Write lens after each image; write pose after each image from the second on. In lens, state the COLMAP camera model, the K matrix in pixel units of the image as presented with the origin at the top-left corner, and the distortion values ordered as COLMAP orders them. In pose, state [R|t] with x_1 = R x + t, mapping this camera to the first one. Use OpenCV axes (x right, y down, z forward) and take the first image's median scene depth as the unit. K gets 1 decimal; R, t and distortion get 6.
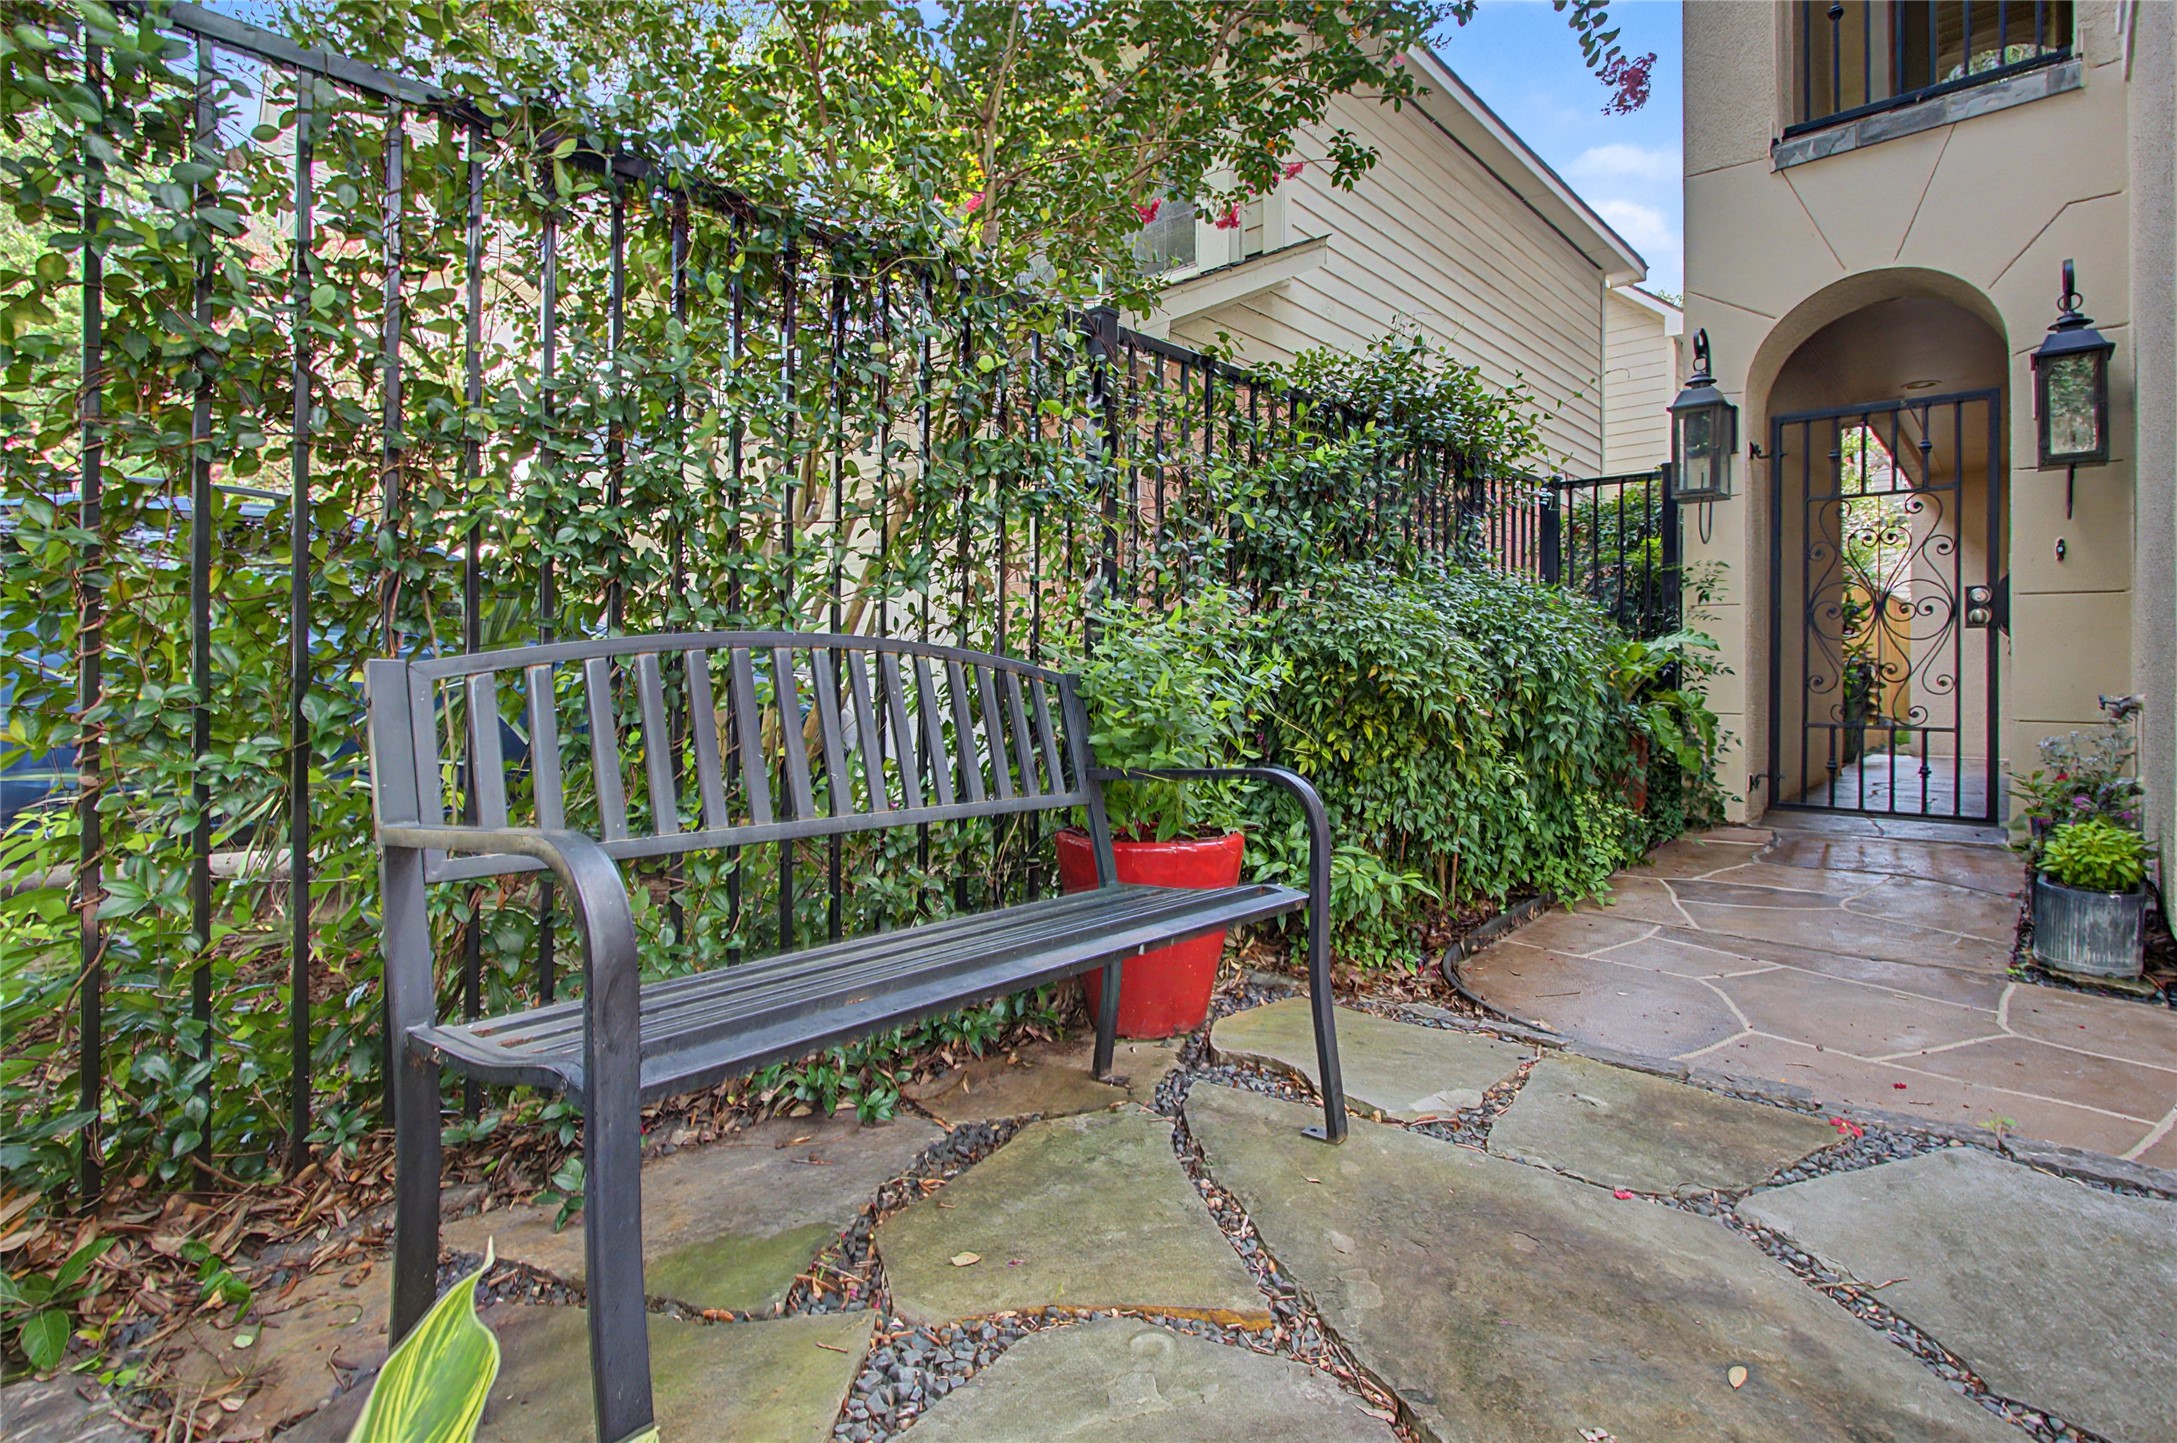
lens RADIAL K [[999.2, 0, 1113.7], [0, 999.2, 661.0], [0, 0, 1]] dist [-0.018250, 0.003314]
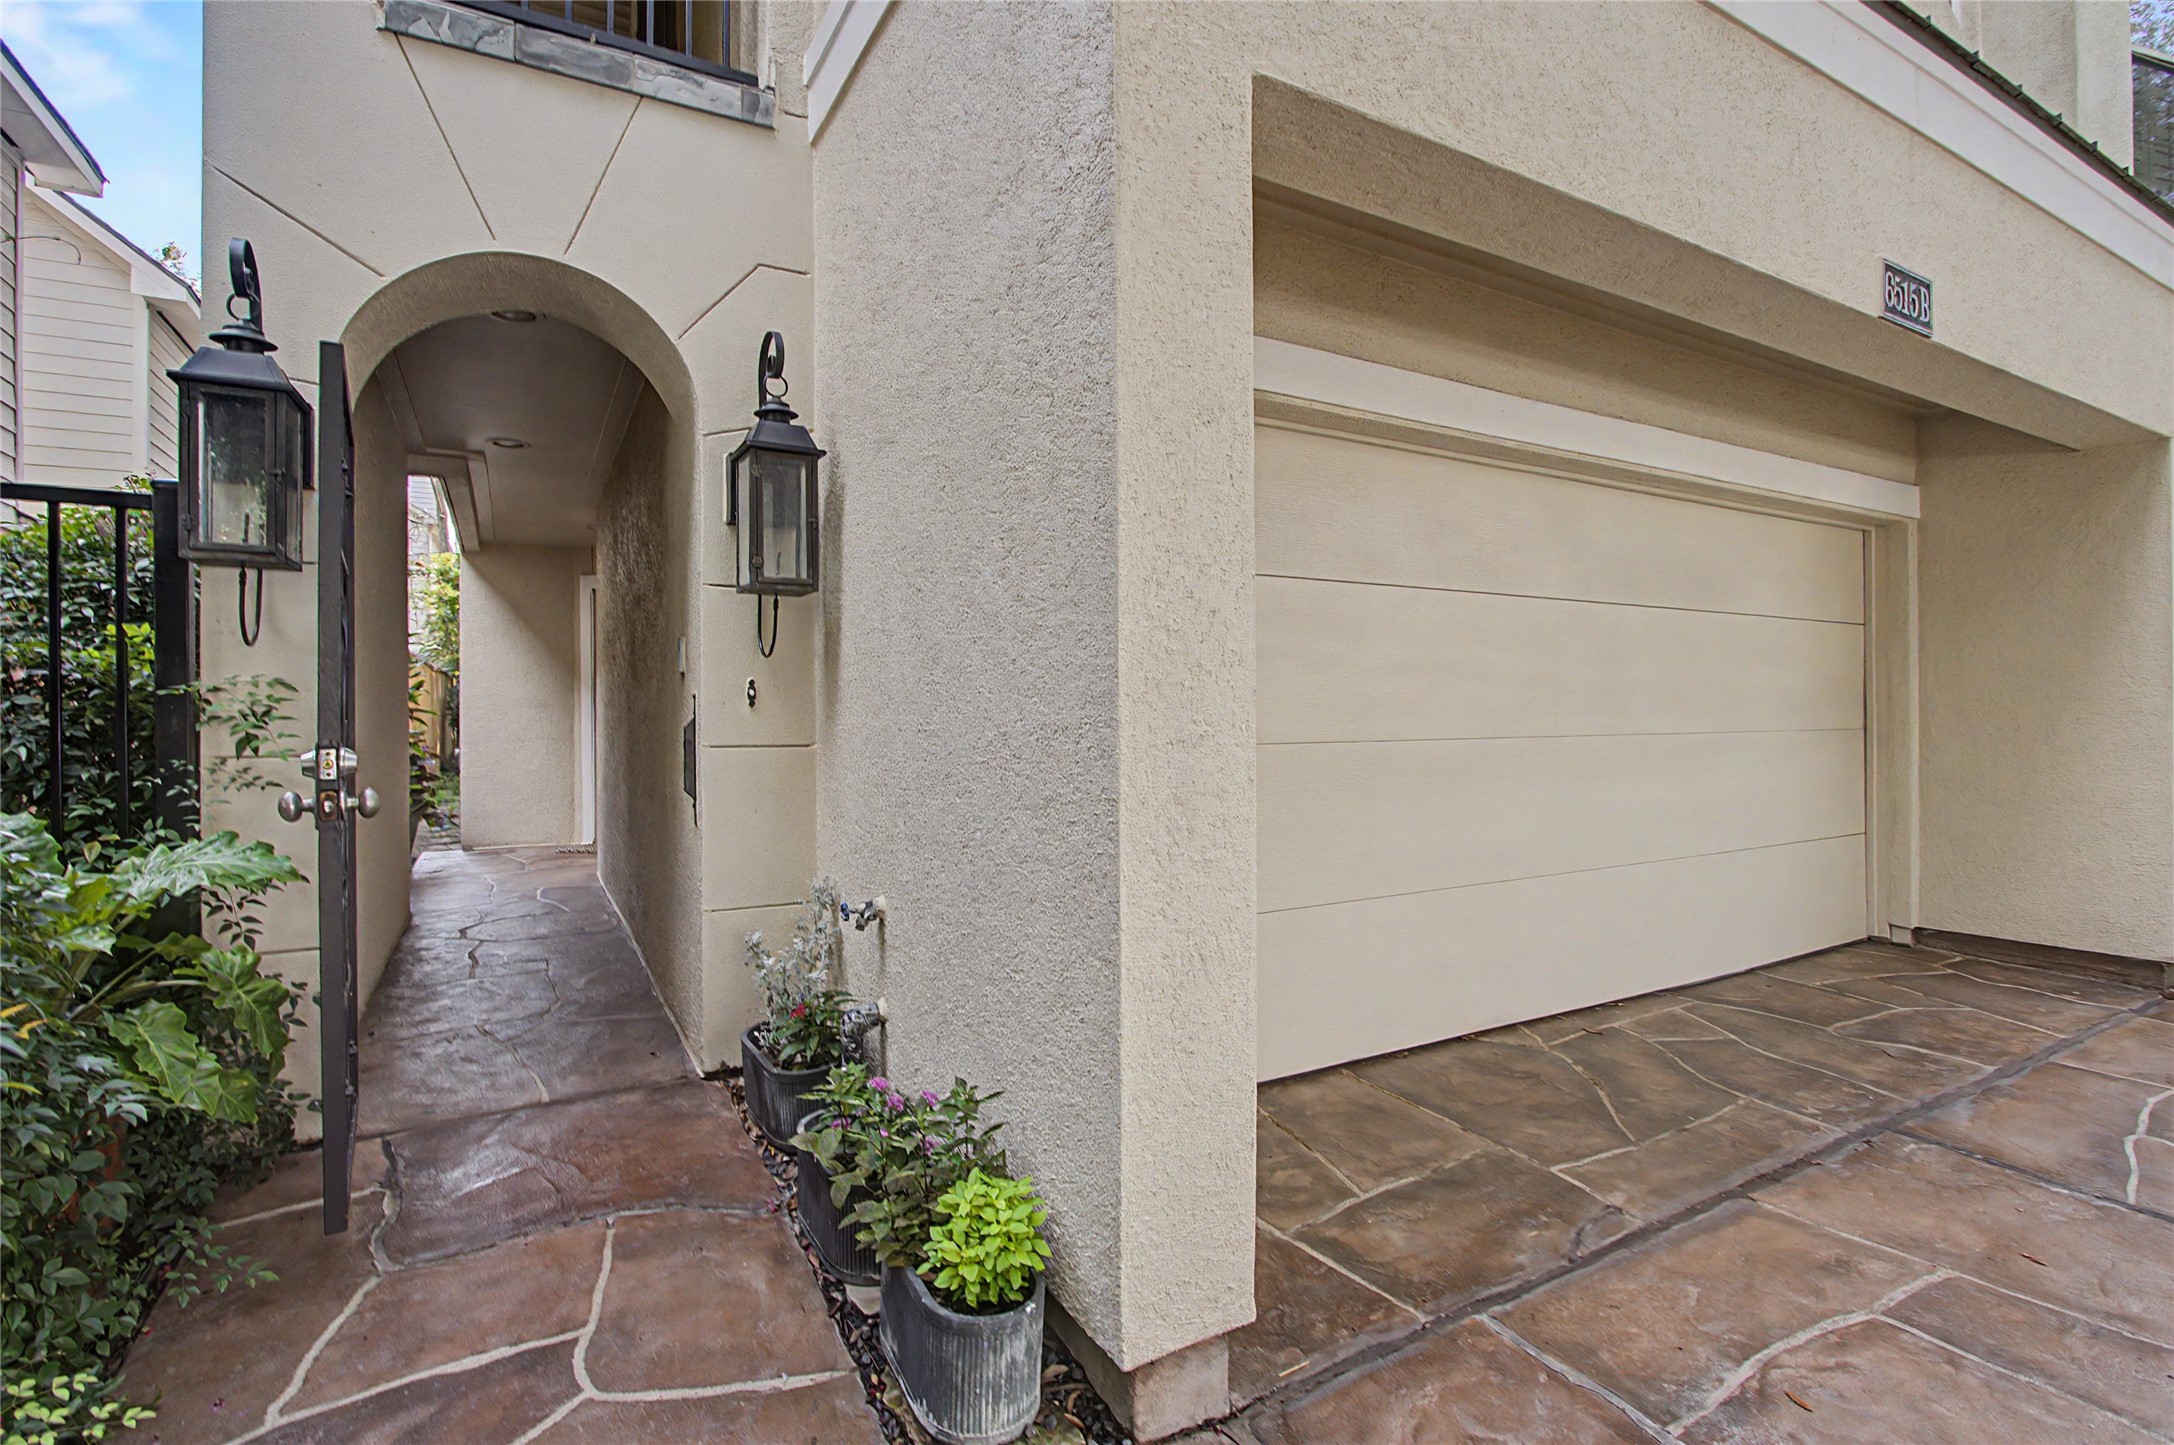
lens RADIAL K [[997.9, 0, 1082.7], [0, 997.9, 702.6], [0, 0, 1]] dist [-0.018250, 0.003314]
pose [[0.289362, -0.007008, 0.957194, 0.220963], [0.004739, 0.999971, 0.005889, -0.091201], [-0.957208, 0.002832, 0.289387, 0.426004]]
